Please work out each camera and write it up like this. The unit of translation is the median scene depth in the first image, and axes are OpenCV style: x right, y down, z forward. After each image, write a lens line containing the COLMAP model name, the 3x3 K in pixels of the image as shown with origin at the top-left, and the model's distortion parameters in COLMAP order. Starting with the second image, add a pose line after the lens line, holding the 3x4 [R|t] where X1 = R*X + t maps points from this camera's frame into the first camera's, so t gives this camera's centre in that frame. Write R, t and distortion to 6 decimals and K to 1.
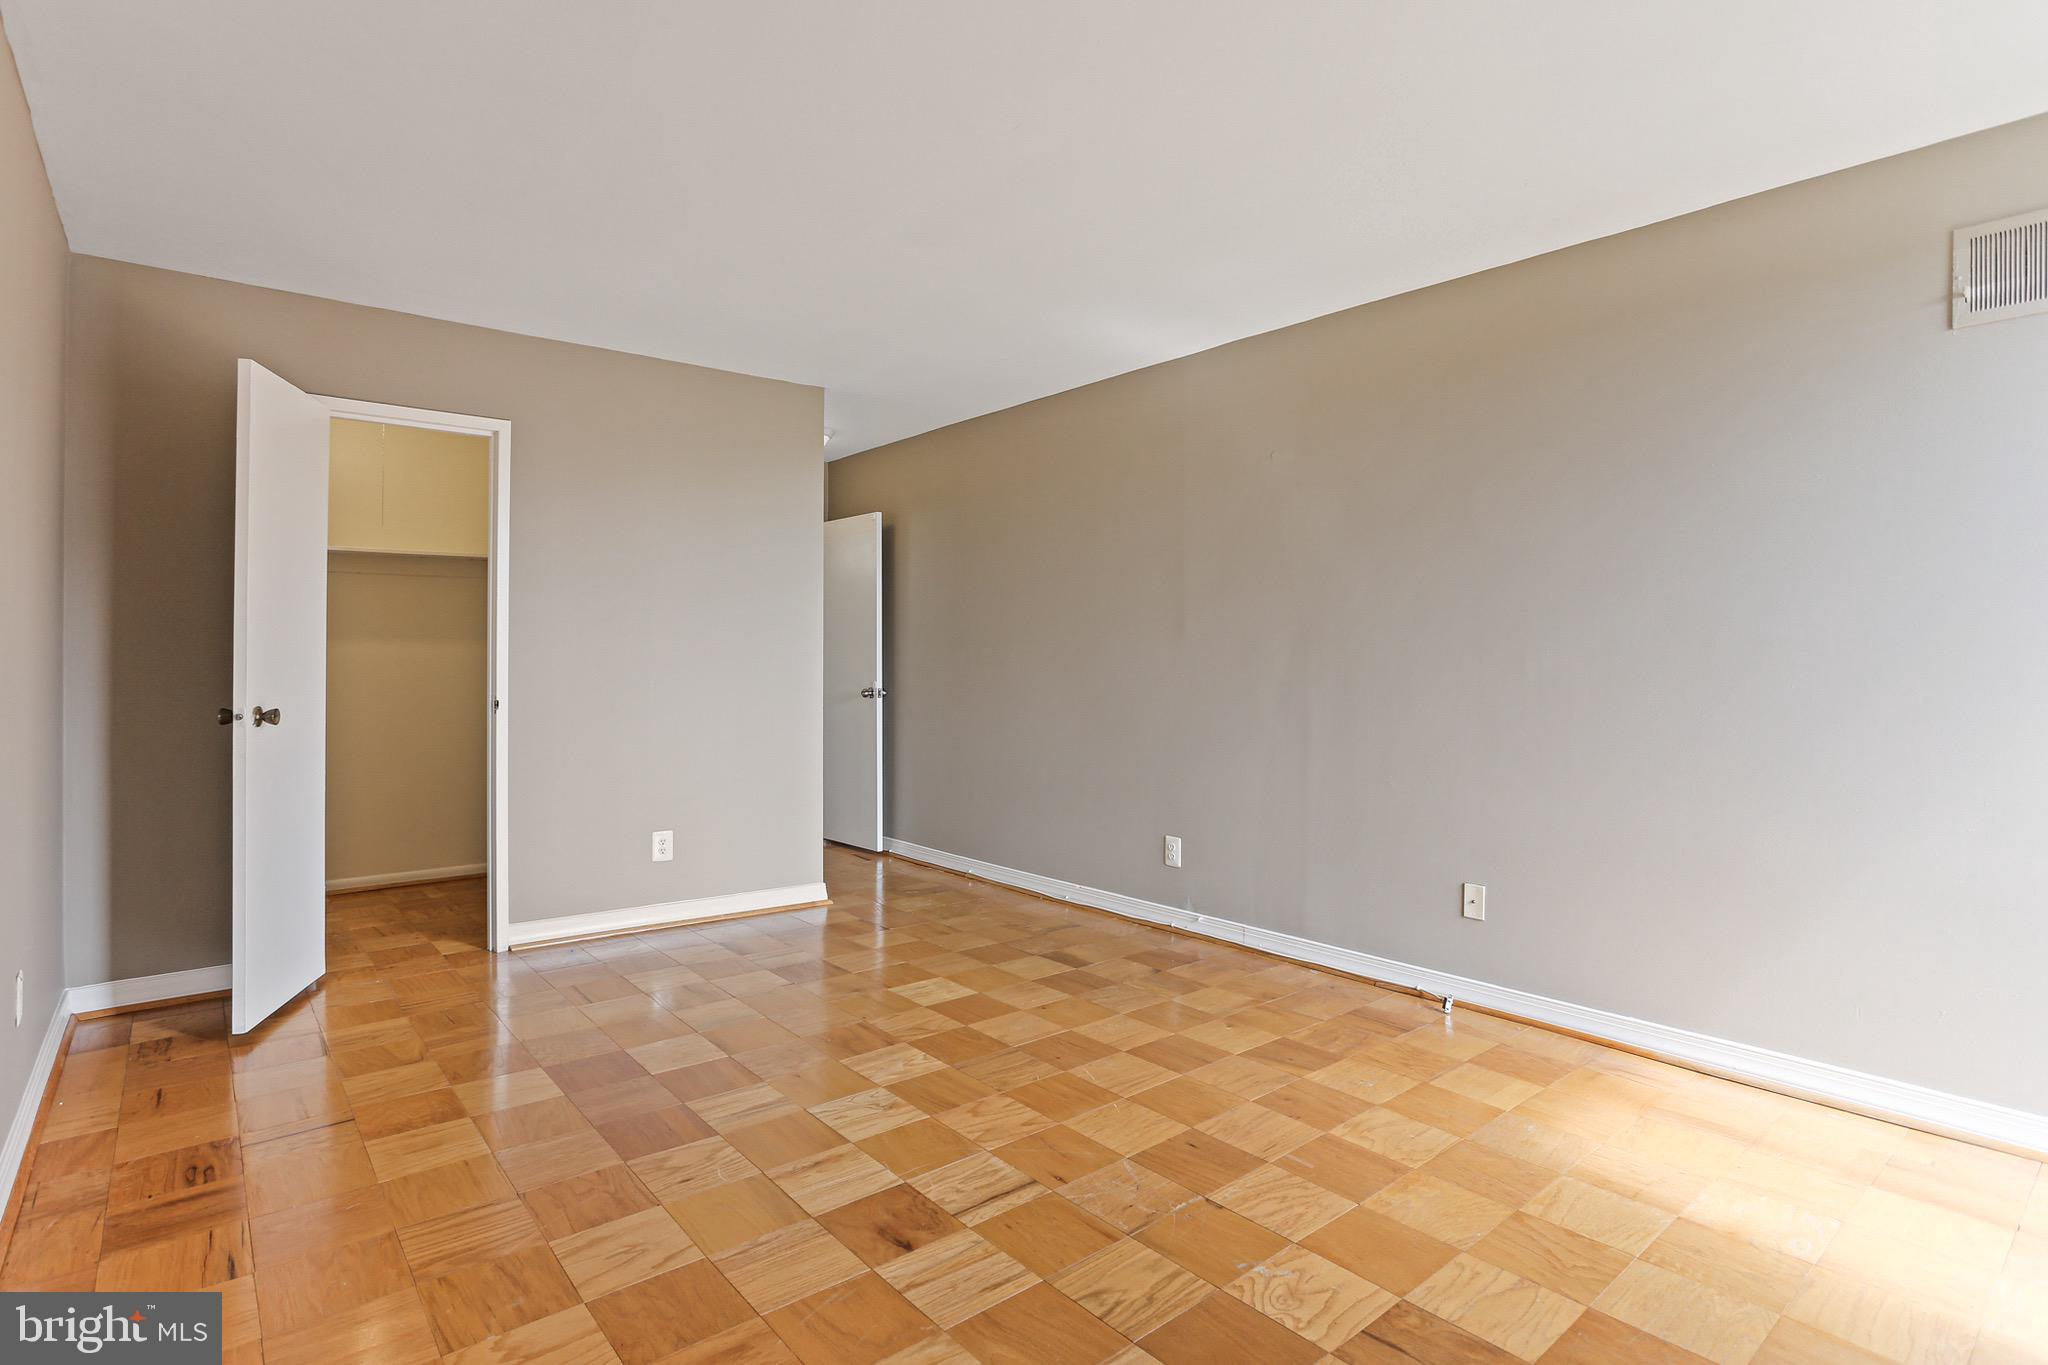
lens RADIAL K [[1015.3, 0, 1024.9], [0, 1015.3, 664.5], [0, 0, 1]] dist [-0.055925, 0.028754]
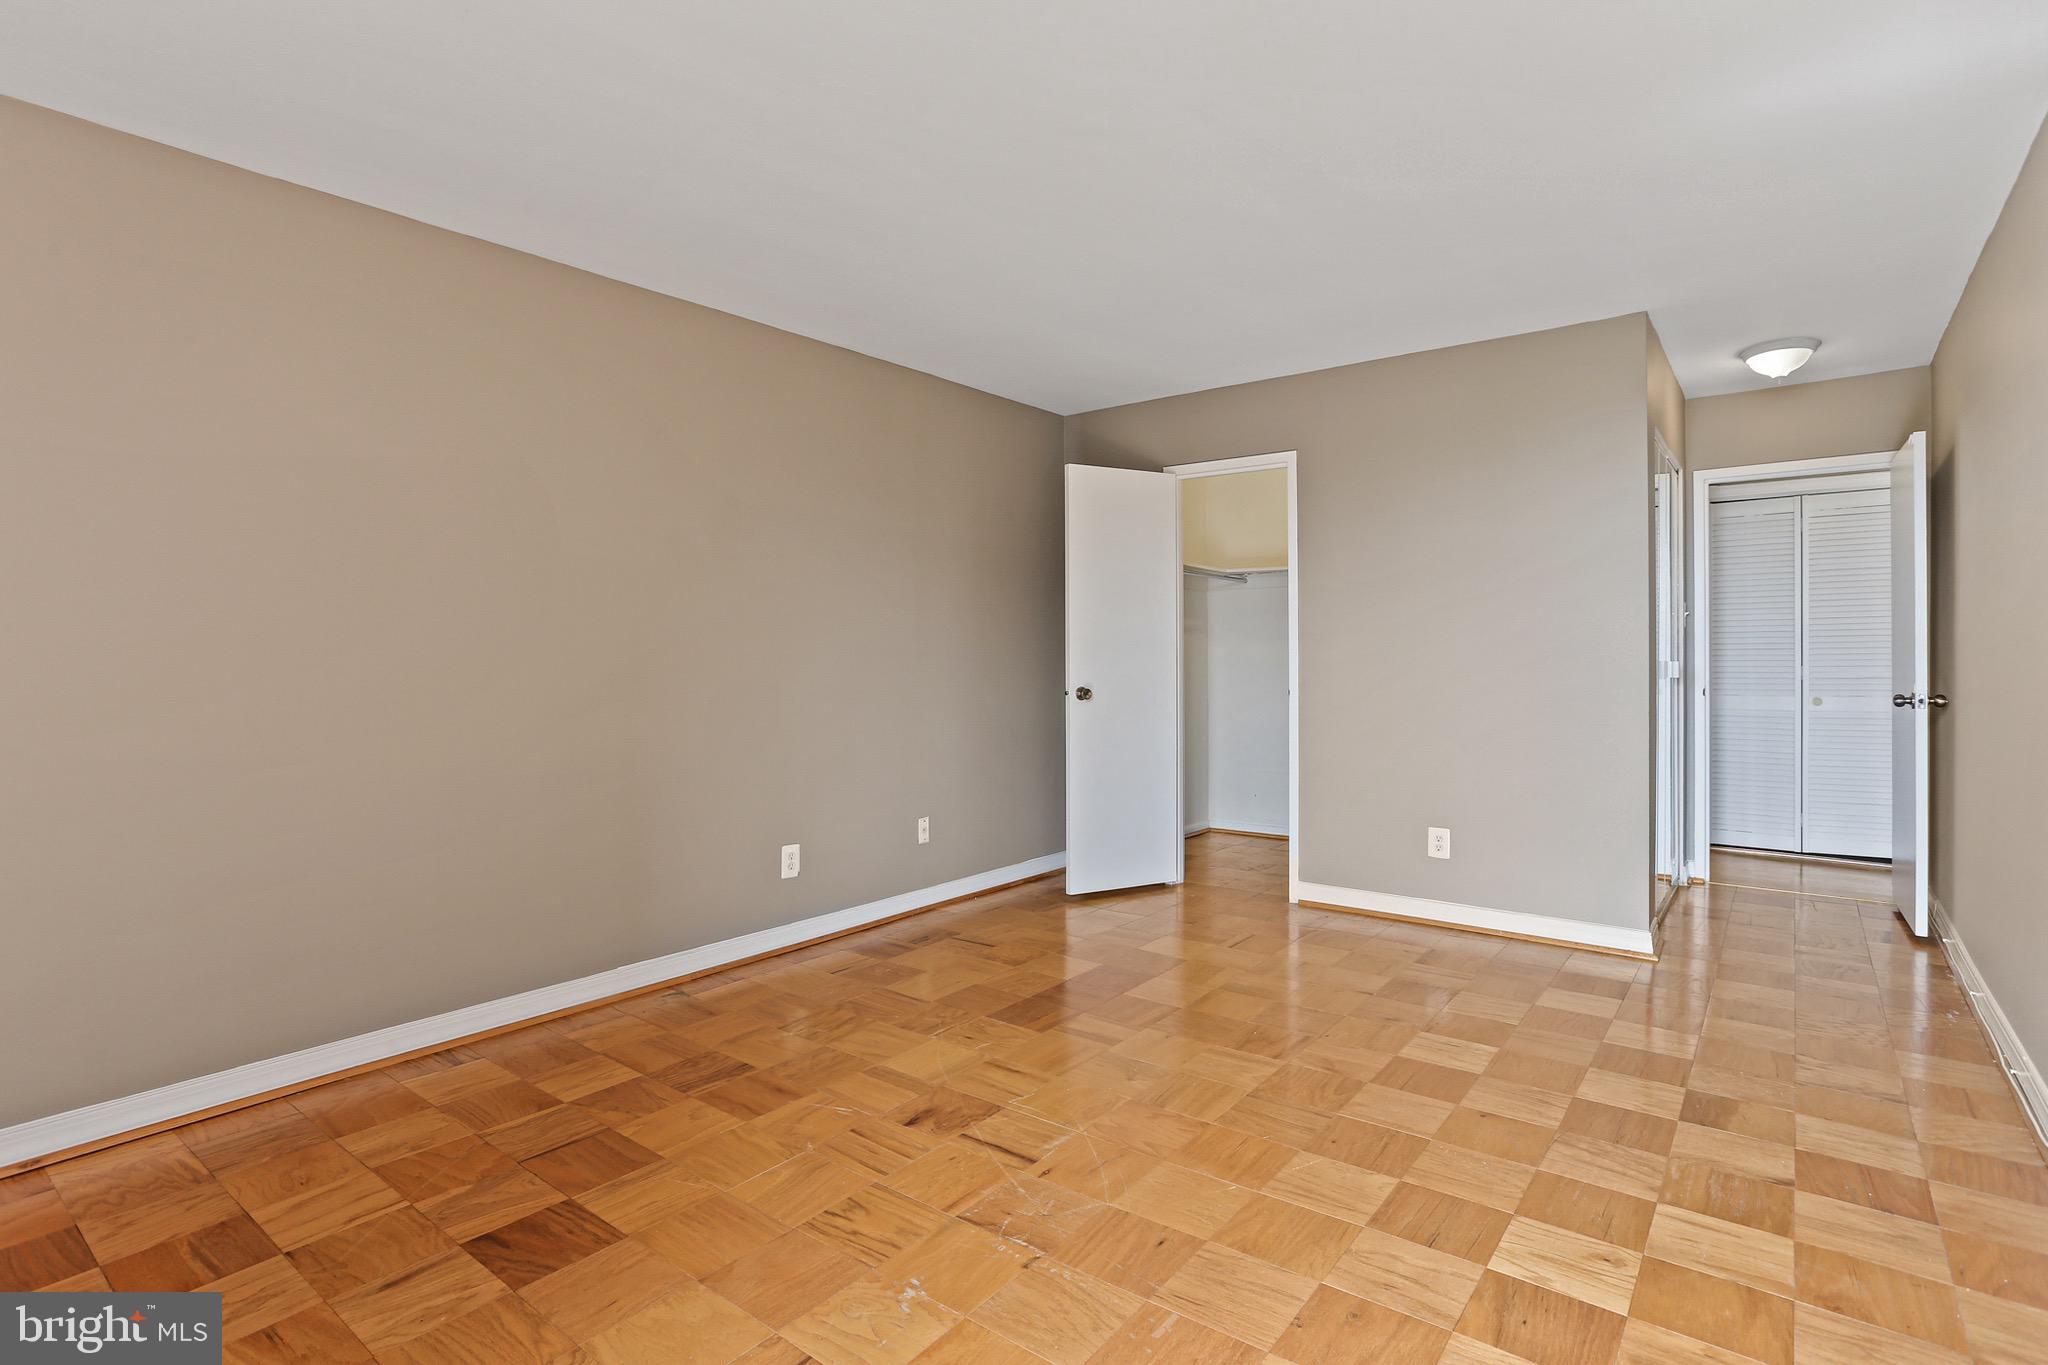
lens RADIAL K [[1015.3, 0, 1024.9], [0, 1015.3, 664.5], [0, 0, 1]] dist [-0.055925, 0.028754]
pose [[0.224063, 0.005804, -0.974557, 0.610253], [0.001618, 0.999979, 0.006328, -0.002255], [0.974573, -0.002995, 0.224049, 0.457550]]
